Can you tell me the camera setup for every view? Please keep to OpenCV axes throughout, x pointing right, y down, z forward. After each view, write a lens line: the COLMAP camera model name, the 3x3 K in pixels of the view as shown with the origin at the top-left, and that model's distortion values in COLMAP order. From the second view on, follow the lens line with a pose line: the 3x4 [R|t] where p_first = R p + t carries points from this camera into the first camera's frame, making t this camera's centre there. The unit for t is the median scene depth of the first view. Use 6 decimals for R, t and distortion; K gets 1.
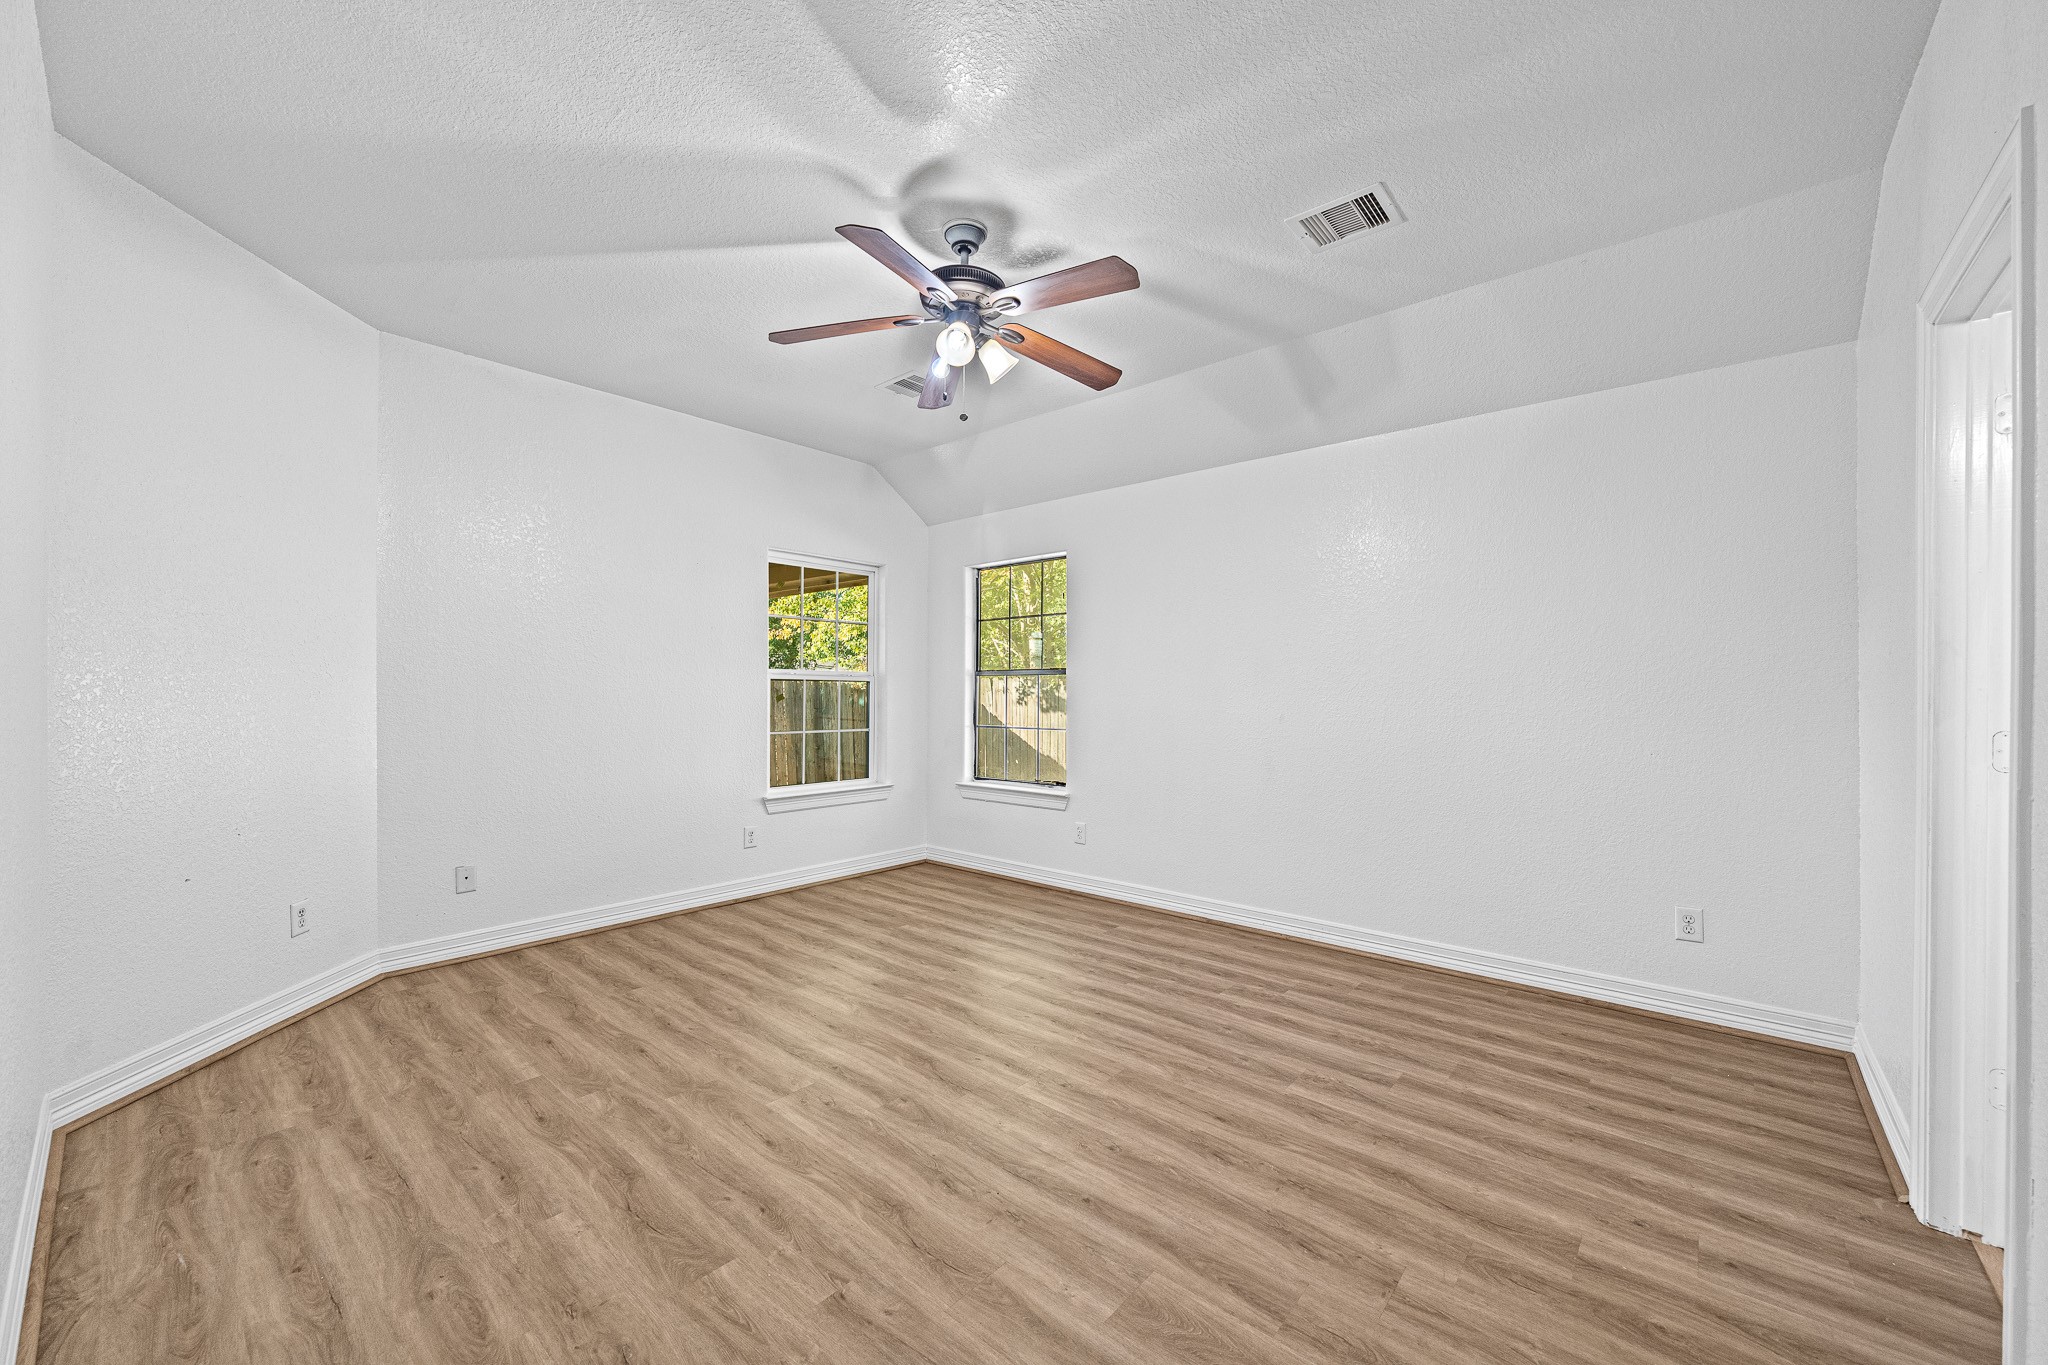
lens RADIAL K [[780.8, 0, 1023.6], [0, 780.8, 689.2], [0, 0, 1]] dist [-0.000455, -0.000041]
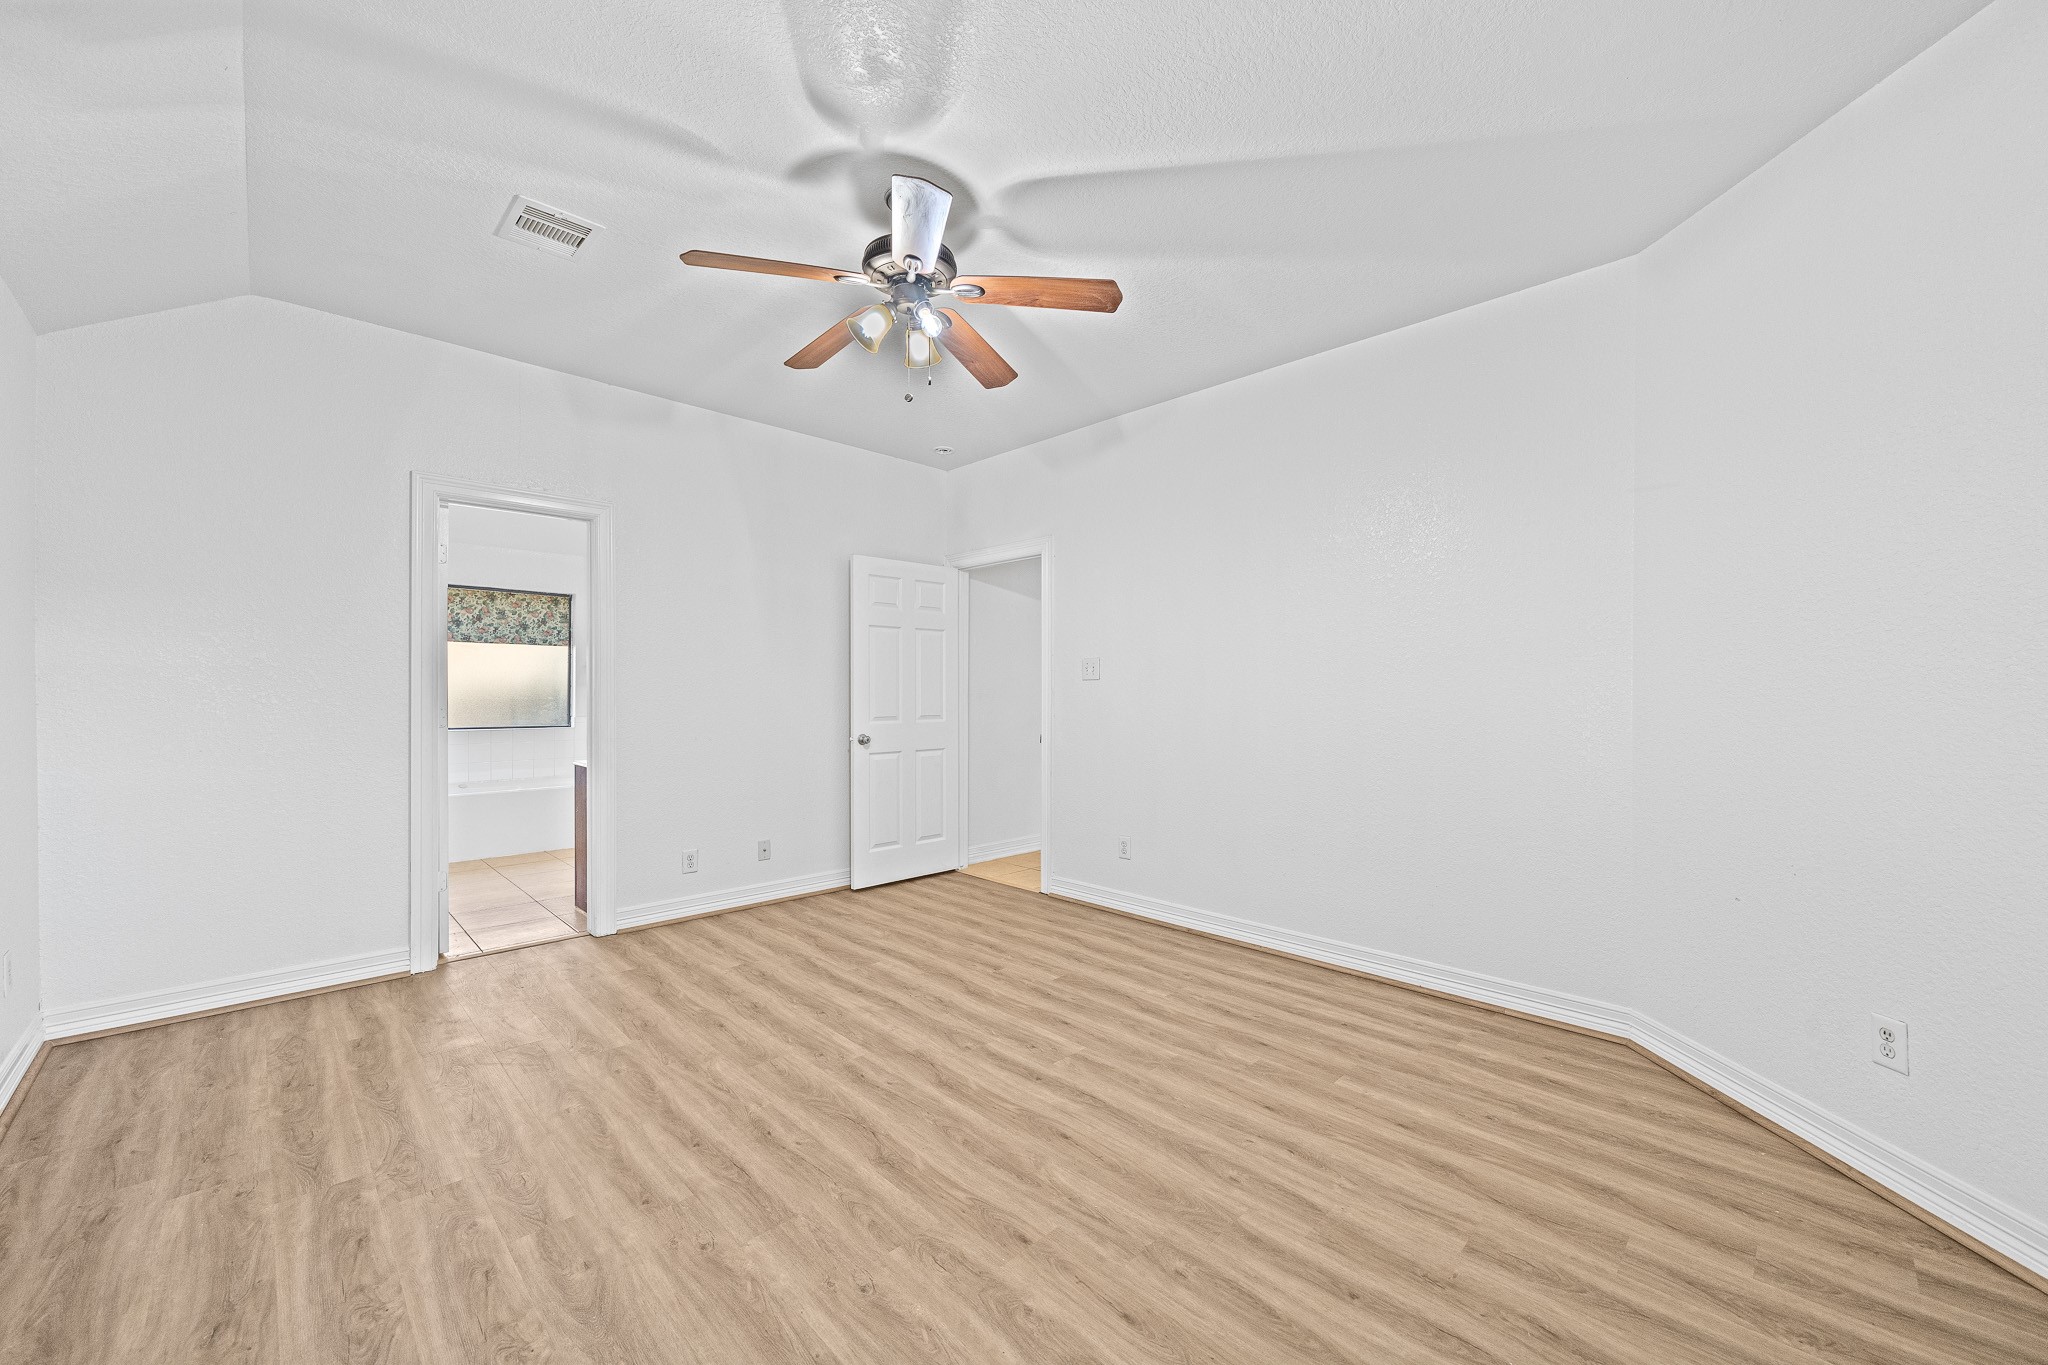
lens RADIAL K [[780.8, 0, 1030.2], [0, 780.8, 700.1], [0, 0, 1]] dist [-0.000455, -0.000041]
pose [[-0.997760, -0.005317, 0.066682, -0.316680], [-0.005061, 0.999979, 0.004008, 0.010354], [-0.066702, 0.003662, -0.997766, 2.124624]]
